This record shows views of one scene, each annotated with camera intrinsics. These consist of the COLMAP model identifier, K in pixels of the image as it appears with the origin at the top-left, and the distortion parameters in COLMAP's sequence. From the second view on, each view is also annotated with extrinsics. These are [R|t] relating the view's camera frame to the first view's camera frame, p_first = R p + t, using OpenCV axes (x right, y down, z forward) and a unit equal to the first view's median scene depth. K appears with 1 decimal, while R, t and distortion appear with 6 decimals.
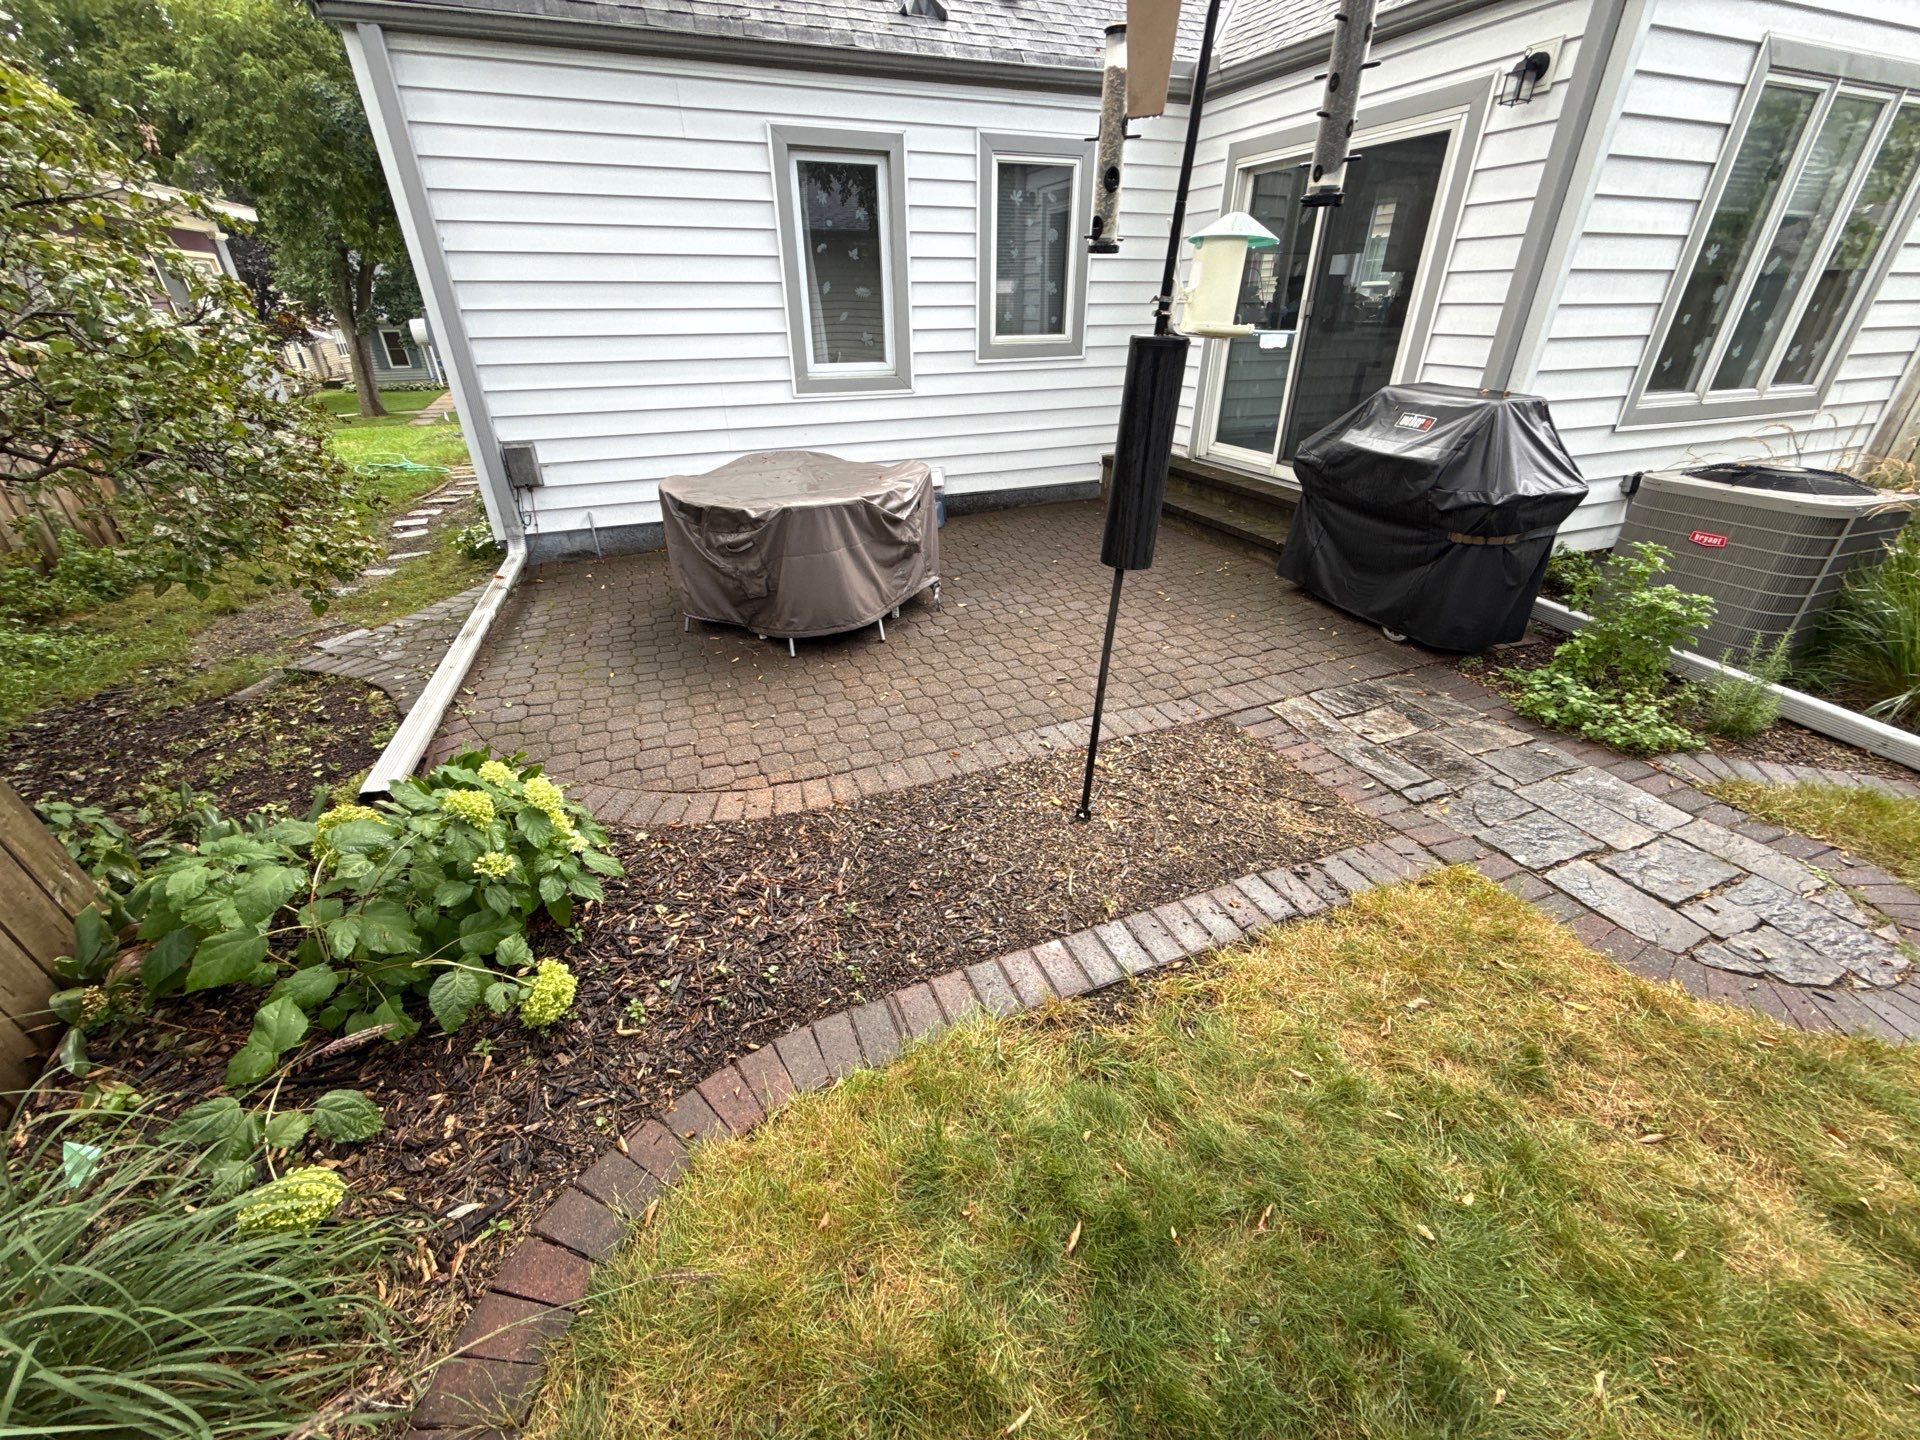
lens RADIAL K [[757.9, 0, 960.0], [0, 757.9, 720.0], [0, 0, 1]] dist [-0.002579, -0.000152]
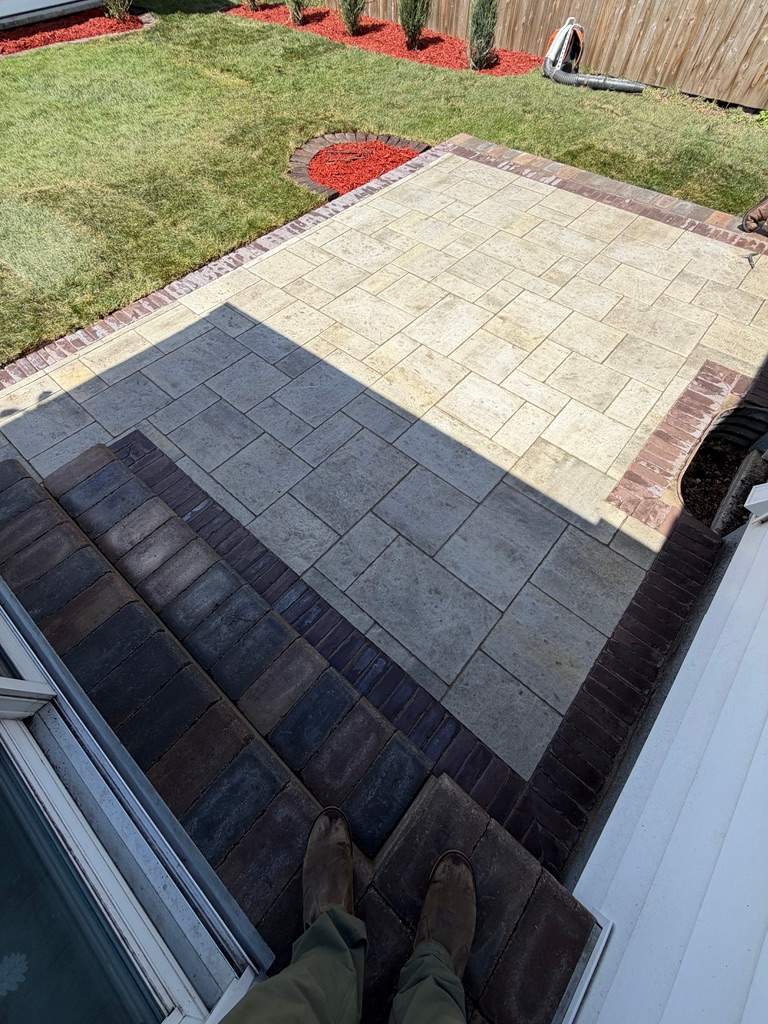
lens RADIAL K [[411.3, 0, 384.0], [0, 411.3, 512.0], [0, 0, 1]] dist [-0.020871, -0.000082]
pose [[-0.890096, 0.411534, -0.195881, 0.313242], [-0.190708, 0.054055, 0.980157, -0.681614], [0.413956, 0.909790, 0.030369, 1.174803]]
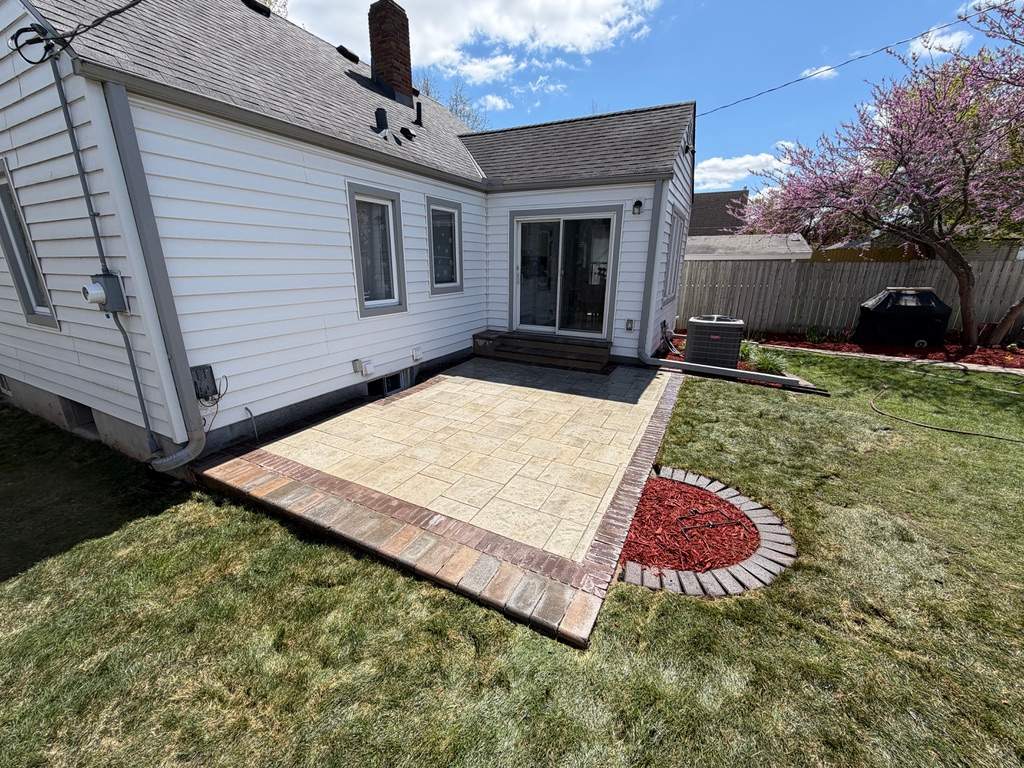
lens RADIAL K [[408.2, 0, 509.6], [0, 408.2, 381.0], [0, 0, 1]] dist [0.000406, -0.000047]
pose [[0.761211, -0.171162, 0.625509, -0.656832], [0.301715, 0.947266, -0.107964, -0.102919], [-0.574044, 0.270909, 0.772711, 0.138076]]
